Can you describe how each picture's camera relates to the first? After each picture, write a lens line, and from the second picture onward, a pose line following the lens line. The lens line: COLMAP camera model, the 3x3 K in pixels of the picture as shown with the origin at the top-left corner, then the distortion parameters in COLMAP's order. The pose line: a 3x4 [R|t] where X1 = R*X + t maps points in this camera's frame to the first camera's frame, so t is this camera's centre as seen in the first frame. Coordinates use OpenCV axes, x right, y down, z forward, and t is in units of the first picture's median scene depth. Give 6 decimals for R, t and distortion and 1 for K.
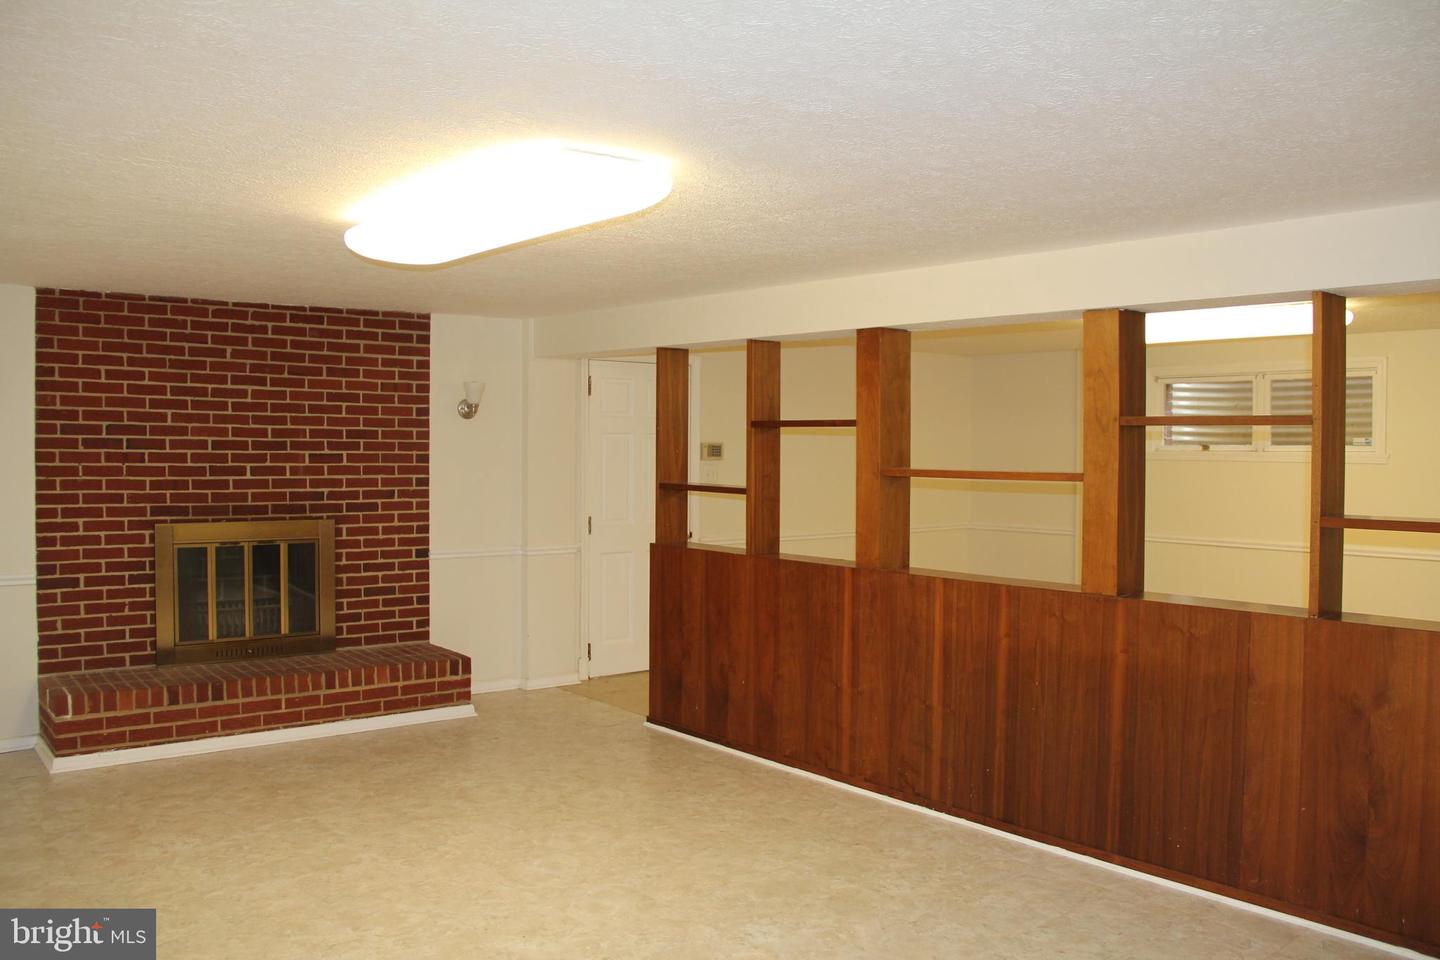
lens RADIAL K [[1188.1, 0, 752.6], [0, 1188.1, 468.5], [0, 0, 1]] dist [-0.170072, 0.087251]
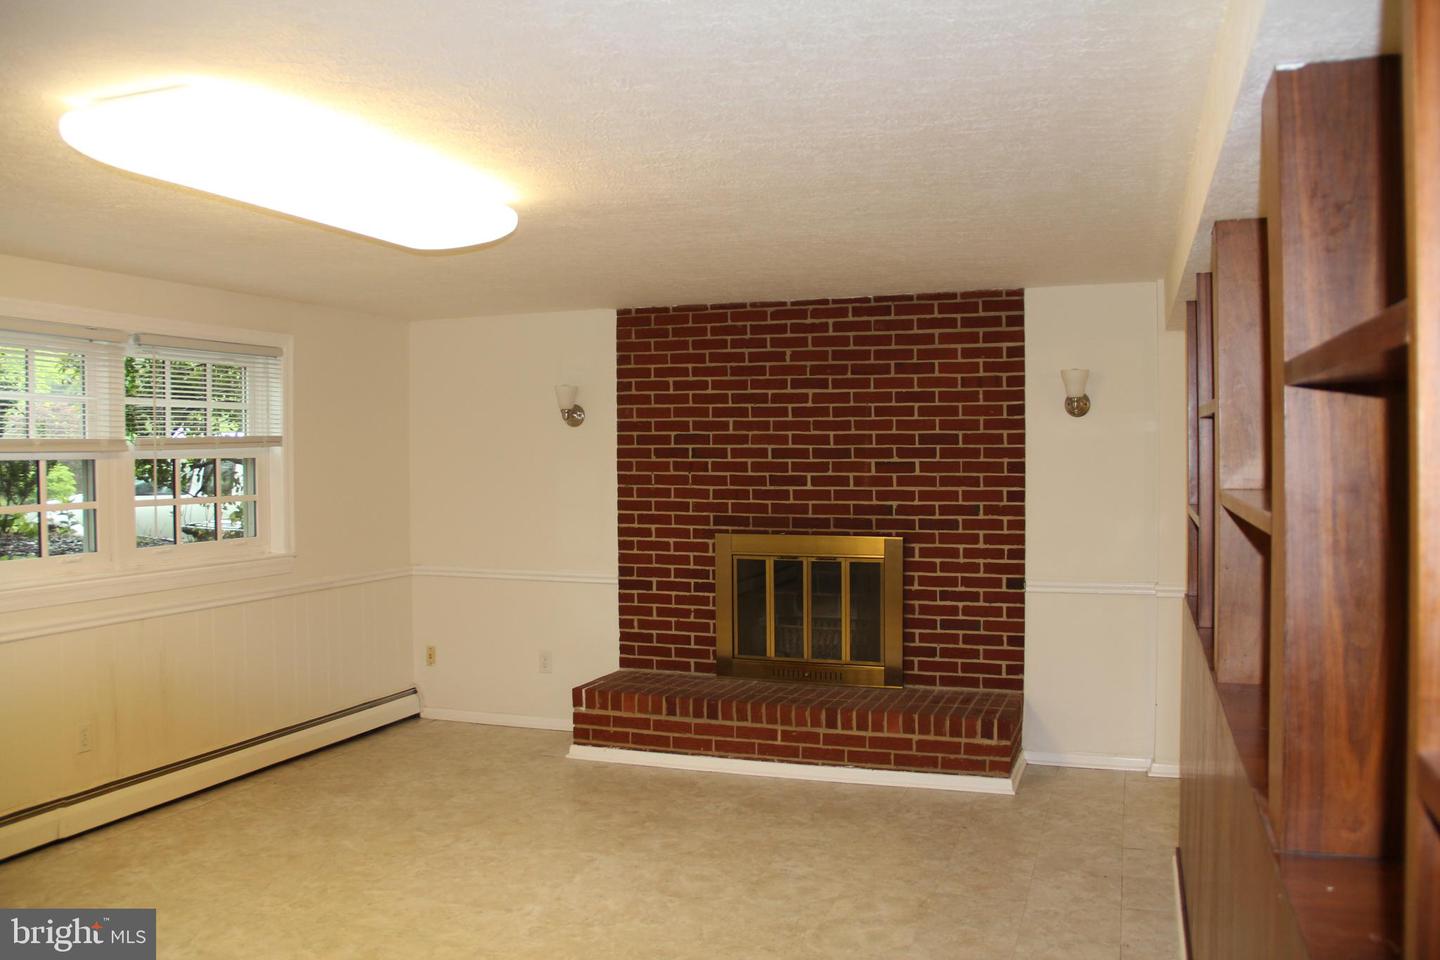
lens RADIAL K [[1188.1, 0, 719.0], [0, 1188.1, 476.3], [0, 0, 1]] dist [-0.170072, 0.087251]
pose [[0.500834, 0.003788, -0.865535, 0.394784], [-0.006542, 0.999978, 0.000591, -0.001770], [0.865519, 0.005366, 0.500848, 0.508699]]
